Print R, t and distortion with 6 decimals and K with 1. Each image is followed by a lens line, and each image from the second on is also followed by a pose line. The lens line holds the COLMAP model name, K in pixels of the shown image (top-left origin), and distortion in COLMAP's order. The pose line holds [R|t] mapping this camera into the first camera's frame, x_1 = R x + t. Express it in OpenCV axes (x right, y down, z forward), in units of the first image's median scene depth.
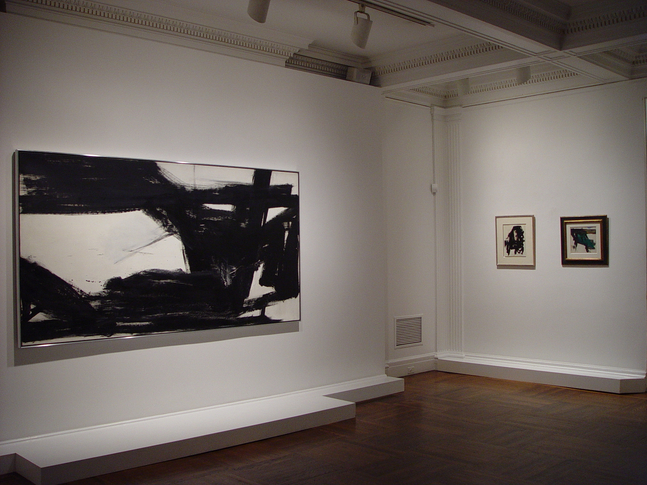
lens RADIAL K [[738.6, 0, 325.8], [0, 738.6, 244.7], [0, 0, 1]] dist [-0.130945, 0.000000]
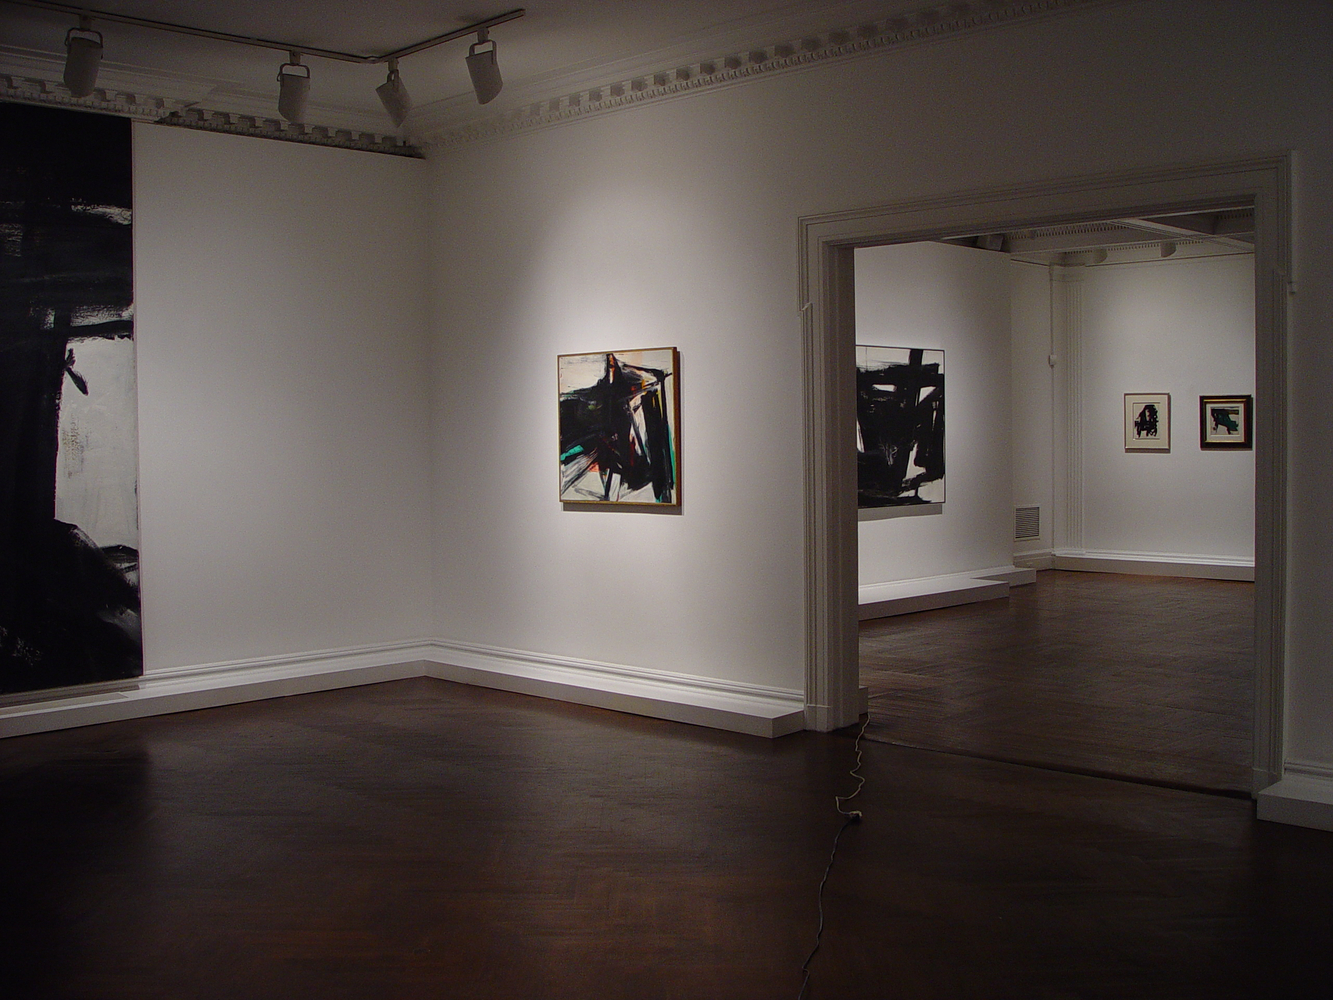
lens RADIAL K [[1521.8, 0, 661.2], [0, 1521.8, 495.9], [0, 0, 1]] dist [-0.130945, 0.000000]
pose [[0.999736, 0.000373, 0.022979, -0.407760], [-0.001485, 0.998828, 0.048388, -0.002260], [-0.022934, -0.048410, 0.998564, -0.887691]]
